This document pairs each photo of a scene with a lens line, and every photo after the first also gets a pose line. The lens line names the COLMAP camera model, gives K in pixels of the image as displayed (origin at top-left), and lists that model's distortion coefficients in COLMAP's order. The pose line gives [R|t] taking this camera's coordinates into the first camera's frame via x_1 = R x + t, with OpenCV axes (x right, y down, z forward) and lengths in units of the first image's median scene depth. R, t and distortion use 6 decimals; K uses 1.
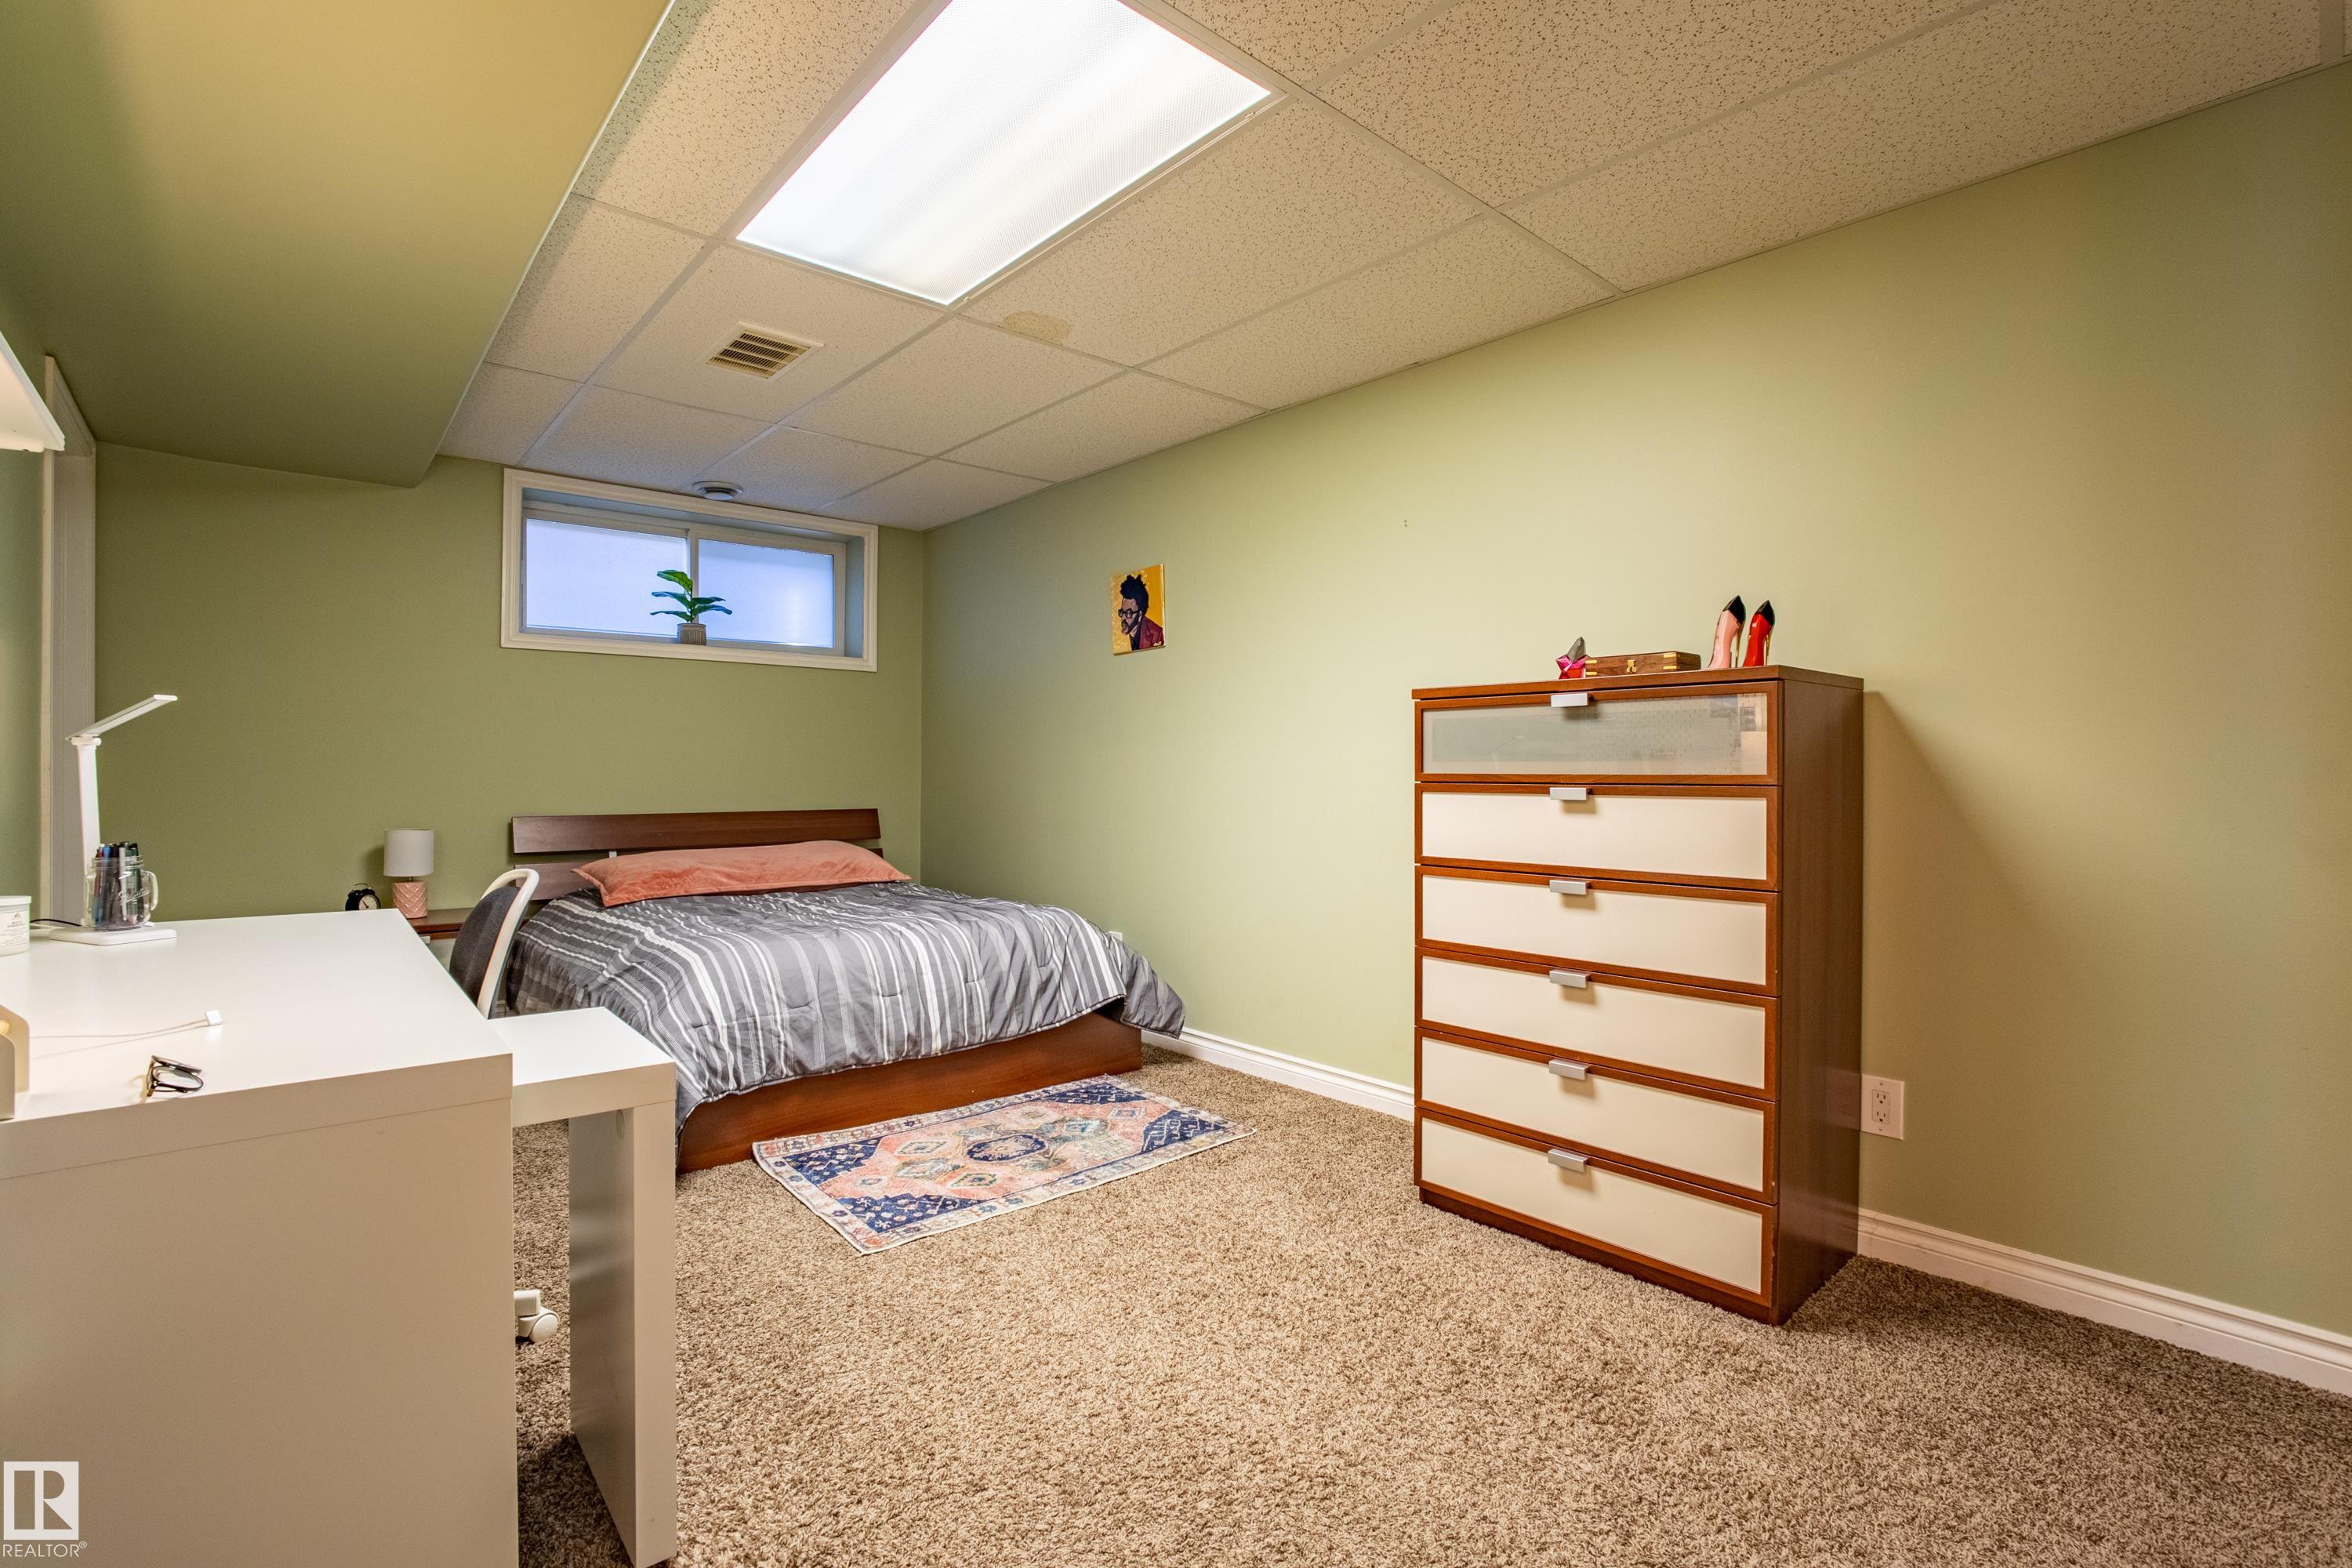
lens RADIAL K [[1068.0, 0, 1169.3], [0, 1068.0, 773.4], [0, 0, 1]] dist [0.000671, 0.000562]
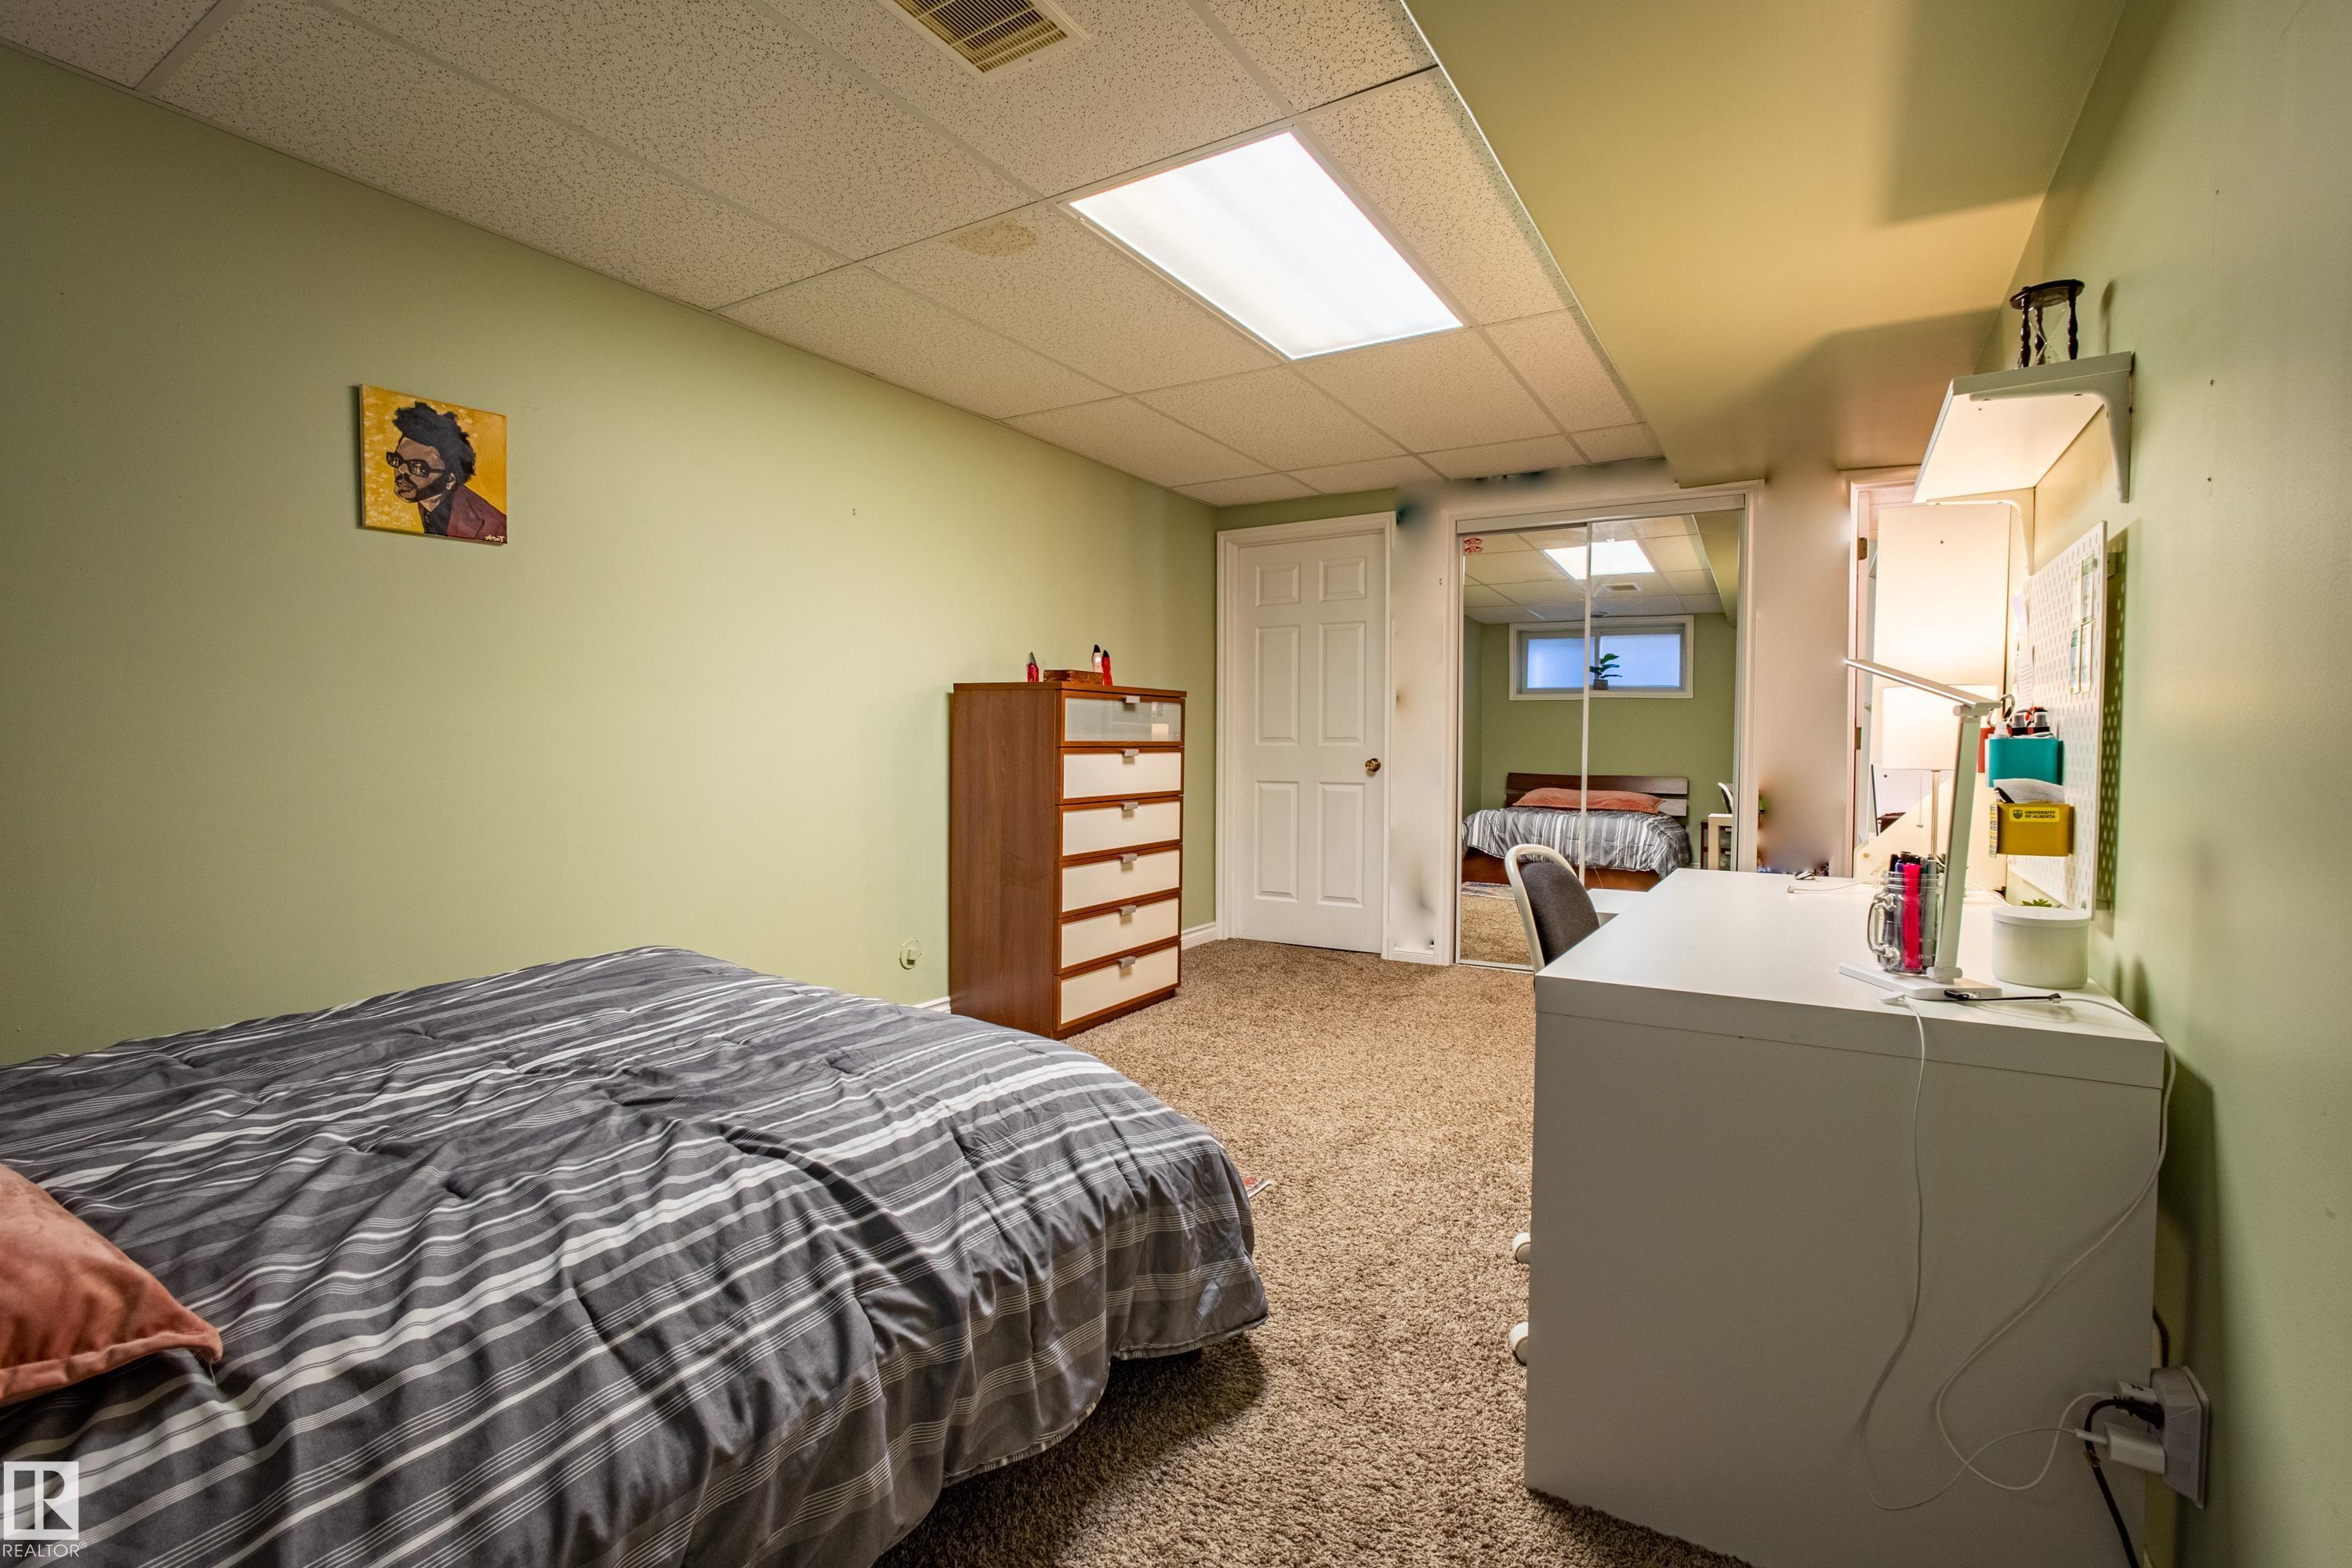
lens RADIAL K [[1068.0, 0, 1170.5], [0, 1068.0, 783.1], [0, 0, 1]] dist [0.000671, 0.000562]
pose [[-0.288669, -0.044438, 0.956397, -0.727851], [-0.002343, 0.998952, 0.045708, -0.006980], [-0.957426, 0.010954, -0.288471, 0.794717]]
